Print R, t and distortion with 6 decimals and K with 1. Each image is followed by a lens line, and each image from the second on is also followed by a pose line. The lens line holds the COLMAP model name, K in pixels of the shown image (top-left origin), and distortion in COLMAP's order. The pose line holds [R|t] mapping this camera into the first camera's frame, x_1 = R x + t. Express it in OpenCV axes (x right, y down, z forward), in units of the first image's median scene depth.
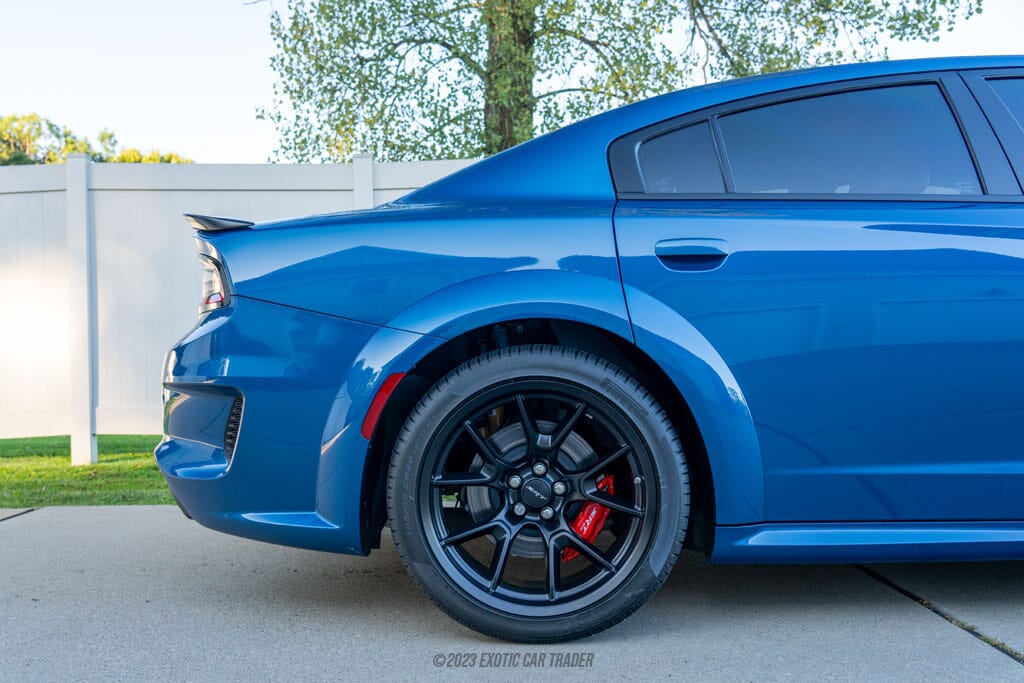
lens RADIAL K [[840.9, 0, 513.1], [0, 840.9, 340.5], [0, 0, 1]] dist [-0.009507, 0.009642]
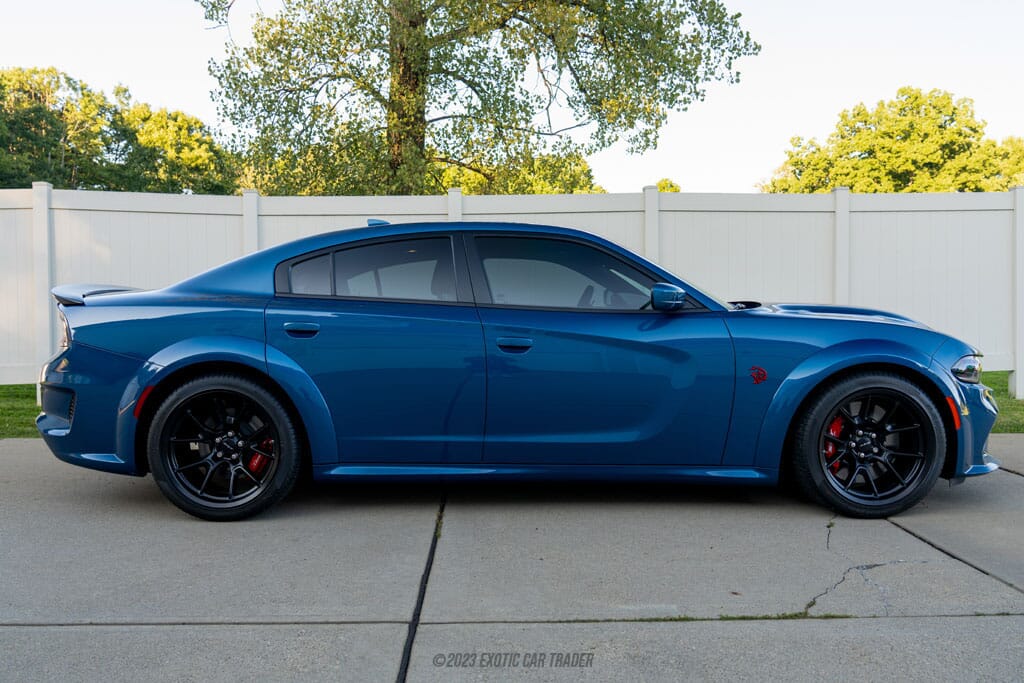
lens RADIAL K [[725.2, 0, 523.9], [0, 725.2, 315.6], [0, 0, 1]] dist [-0.000248, -0.002589]
pose [[0.998082, 0.023532, 0.057262, 0.552833], [-0.025966, 0.998774, 0.042138, -0.191284], [-0.056200, -0.043544, 0.997470, -0.642584]]
